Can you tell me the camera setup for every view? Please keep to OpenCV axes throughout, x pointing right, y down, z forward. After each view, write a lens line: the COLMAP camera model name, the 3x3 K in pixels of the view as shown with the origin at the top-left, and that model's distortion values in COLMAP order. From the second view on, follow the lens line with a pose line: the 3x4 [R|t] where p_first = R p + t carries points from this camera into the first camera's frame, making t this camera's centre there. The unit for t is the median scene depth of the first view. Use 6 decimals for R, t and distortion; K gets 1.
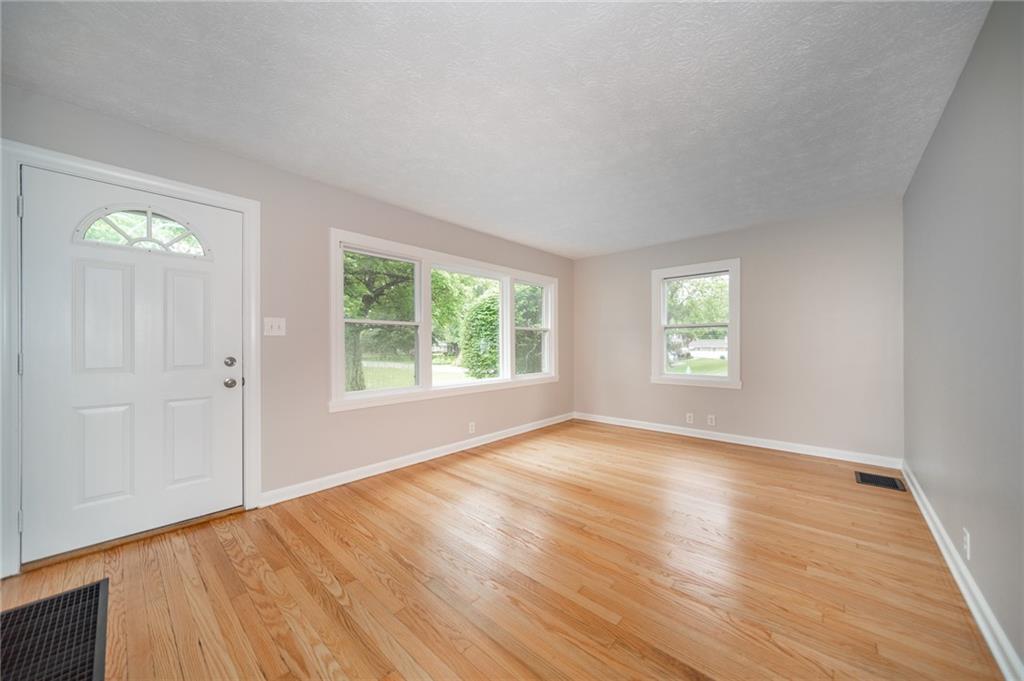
lens RADIAL K [[361.2, 0, 512.0], [0, 361.2, 340.5], [0, 0, 1]] dist [-0.000590, 0.000026]
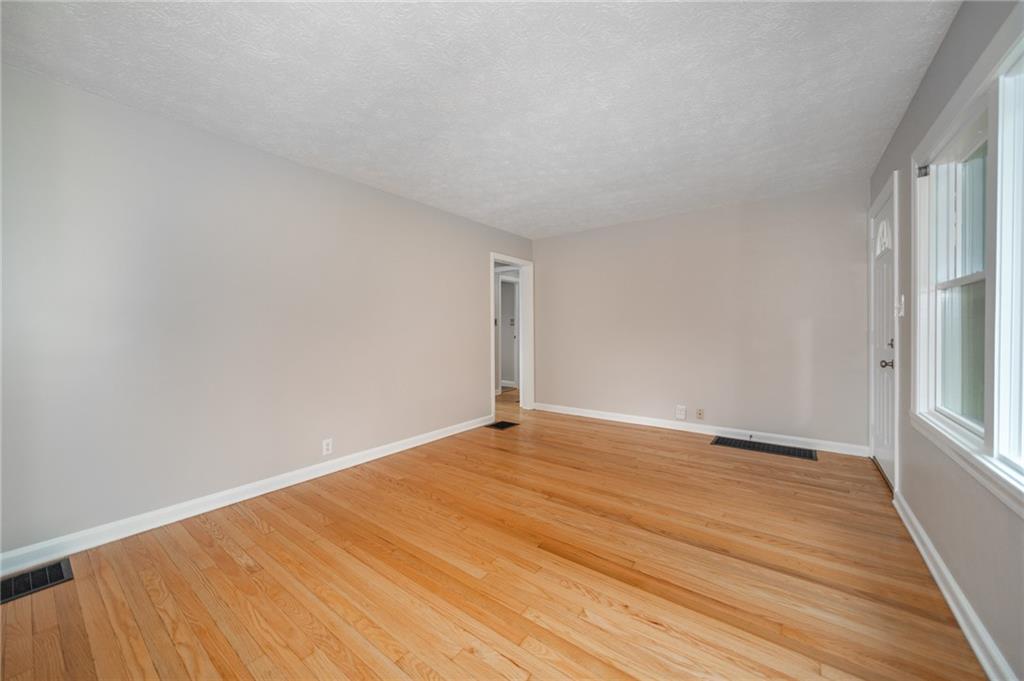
lens RADIAL K [[379.2, 0, 512.7], [0, 379.2, 331.0], [0, 0, 1]] dist [-0.001105, 0.000335]
pose [[-0.992538, 0.009096, -0.121592, 0.430425], [0.009956, 0.999929, -0.006475, 0.025381], [0.121525, -0.007637, -0.992559, 2.080616]]
